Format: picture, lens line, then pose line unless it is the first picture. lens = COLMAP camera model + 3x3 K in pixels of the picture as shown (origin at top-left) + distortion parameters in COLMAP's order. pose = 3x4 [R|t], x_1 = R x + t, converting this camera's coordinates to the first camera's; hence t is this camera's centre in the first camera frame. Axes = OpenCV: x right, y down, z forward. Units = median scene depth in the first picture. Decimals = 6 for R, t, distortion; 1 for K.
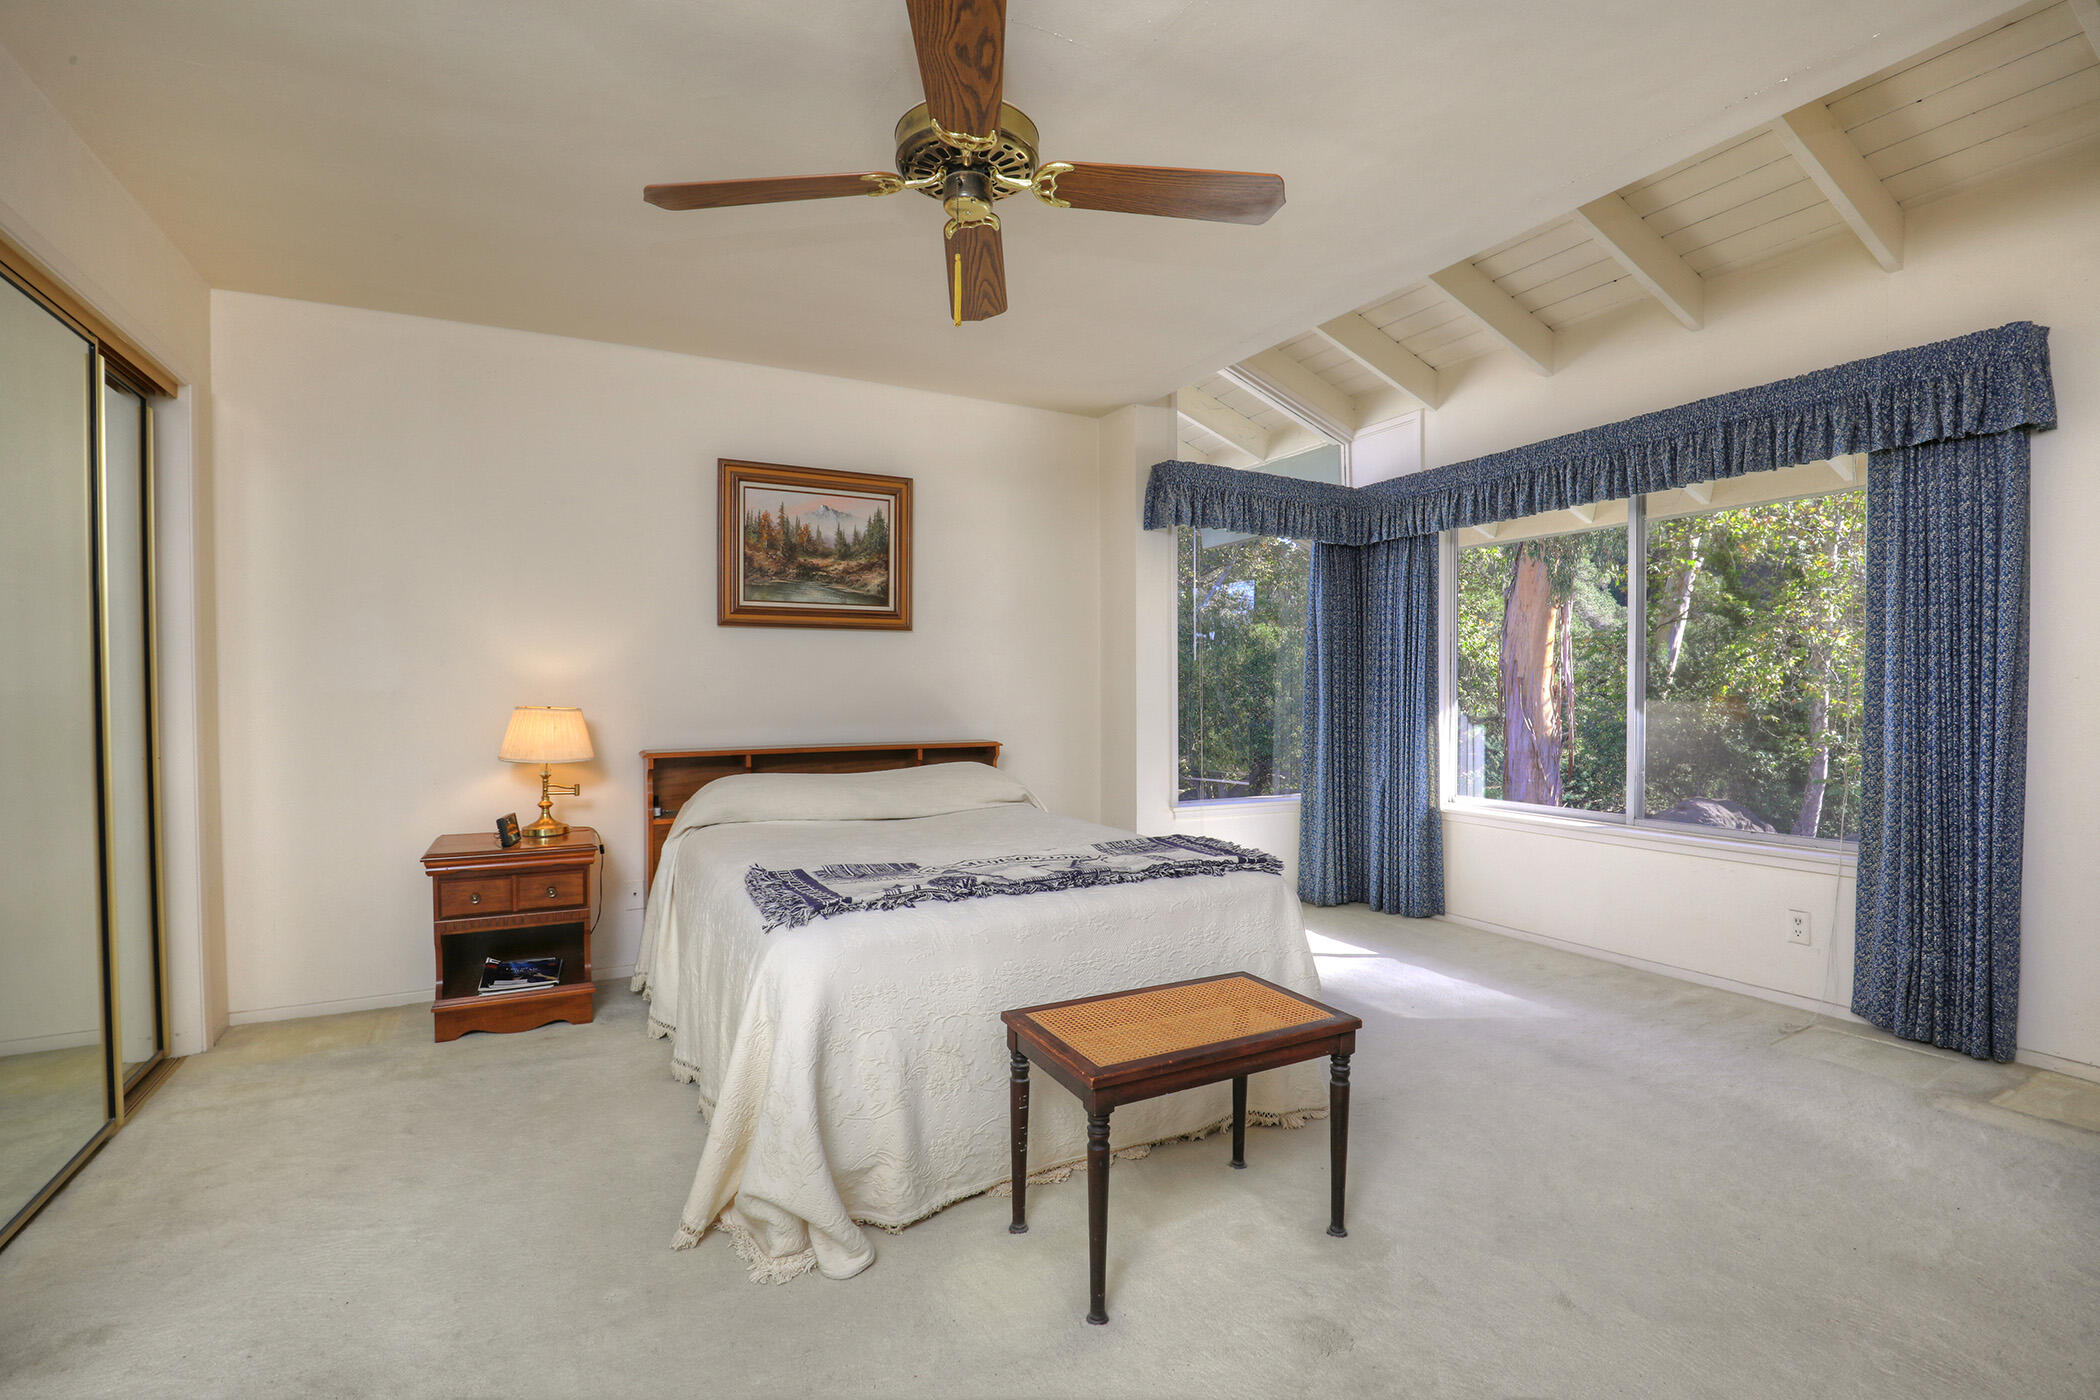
lens RADIAL K [[964.9, 0, 1042.8], [0, 964.9, 672.9], [0, 0, 1]] dist [-0.030466, 0.001284]
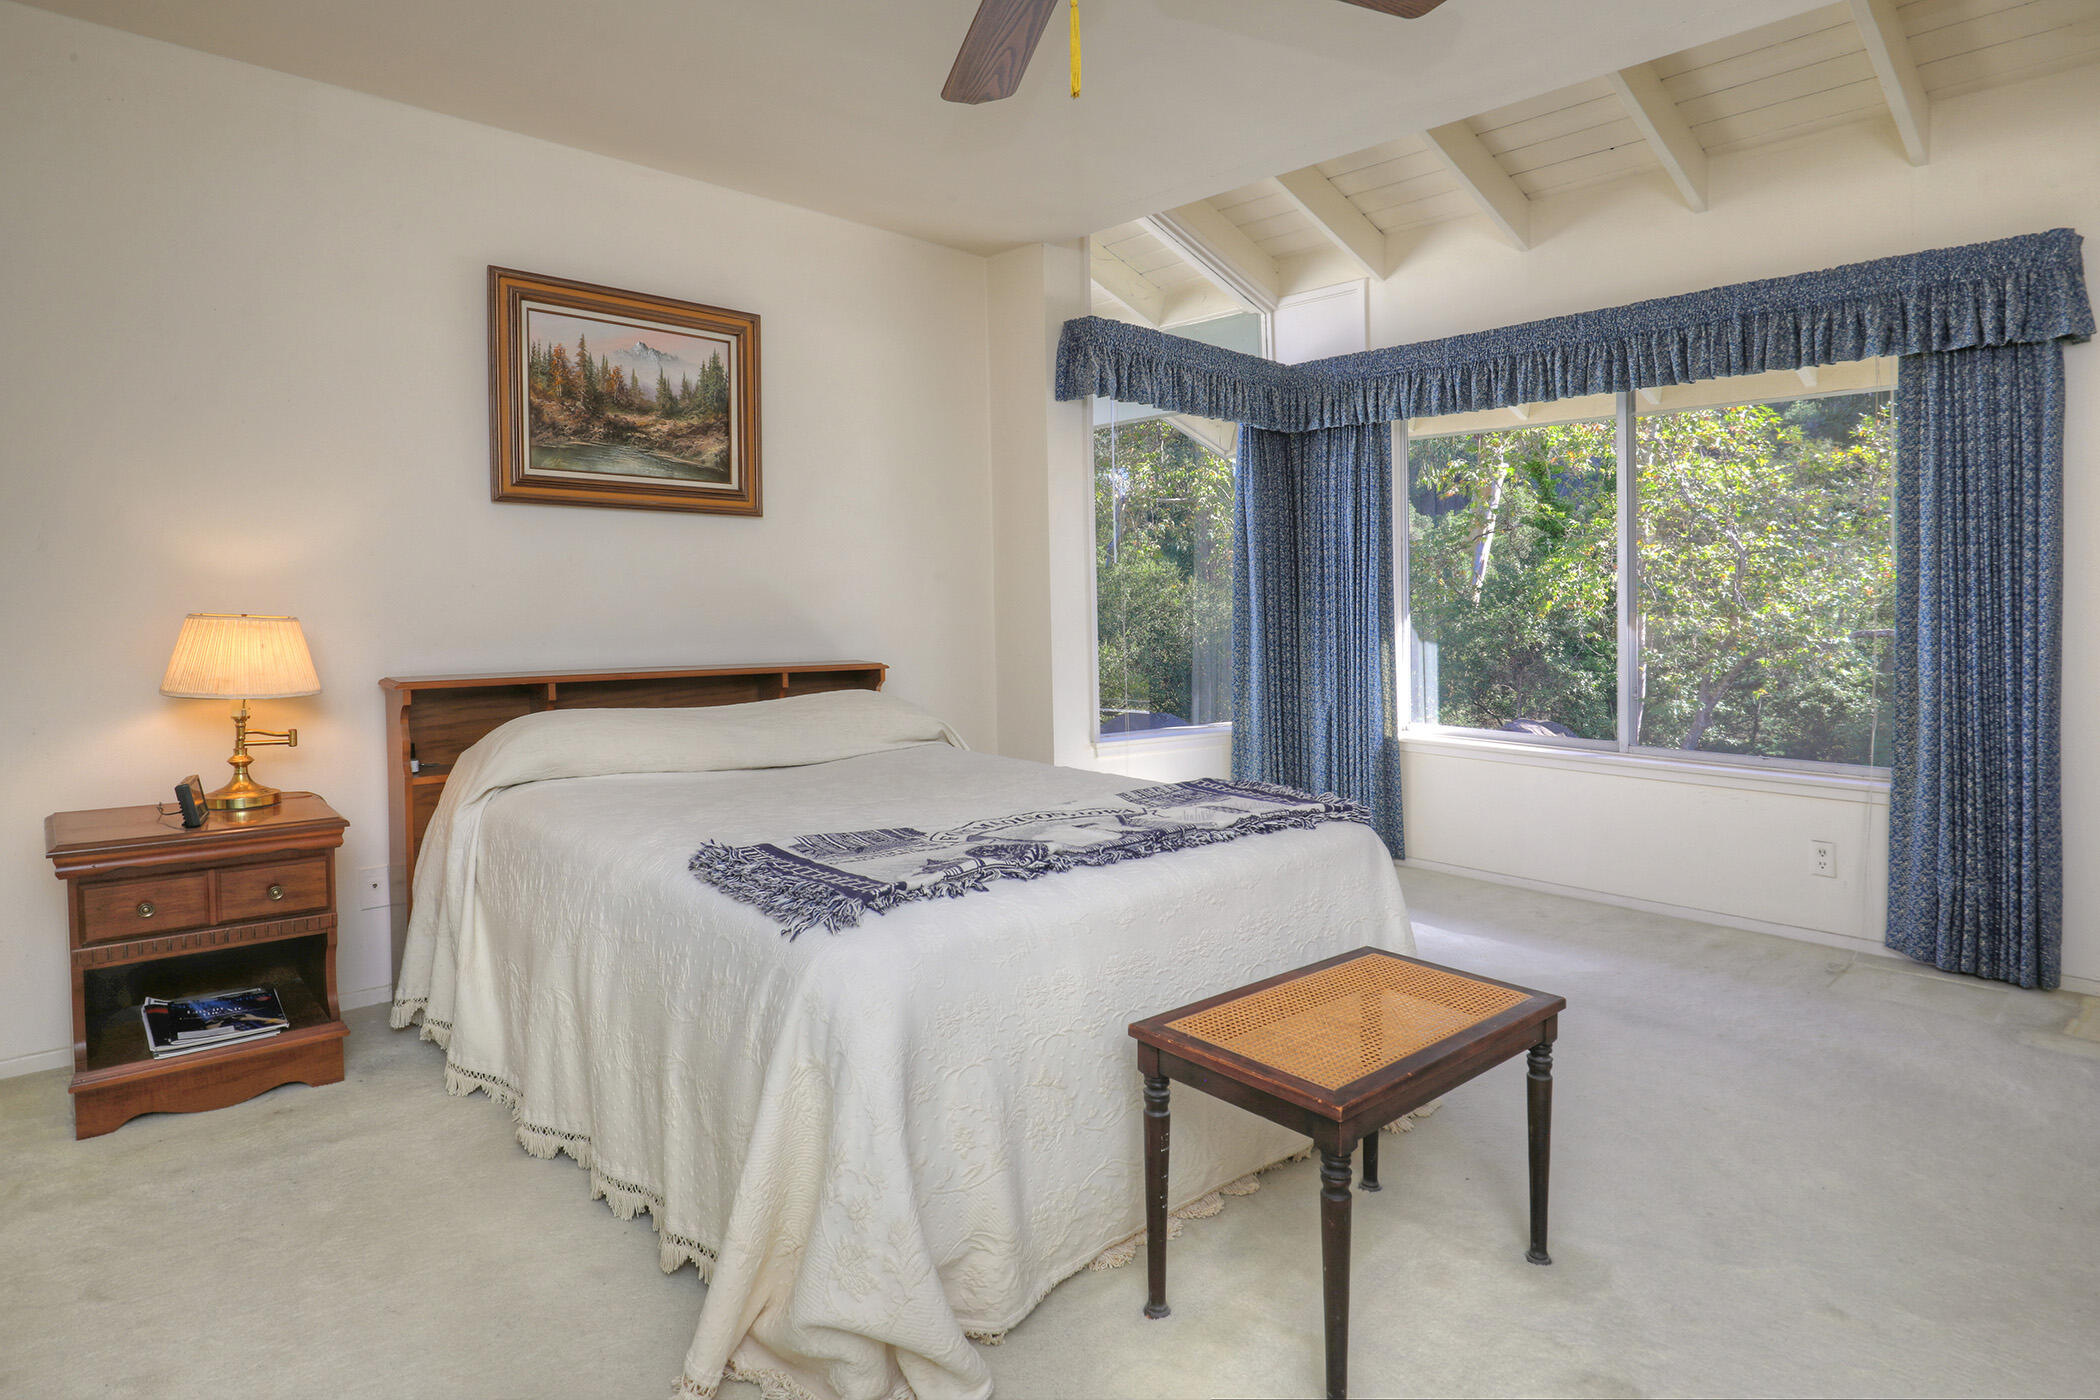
lens RADIAL K [[1148.8, 0, 1052.6], [0, 1148.8, 599.7], [0, 0, 1]] dist [-0.012262, -0.000563]
pose [[0.964993, 0.010314, 0.262073, -0.201730], [-0.014935, 0.999766, 0.015645, 0.004819], [-0.261850, -0.019012, 0.964921, 0.094147]]
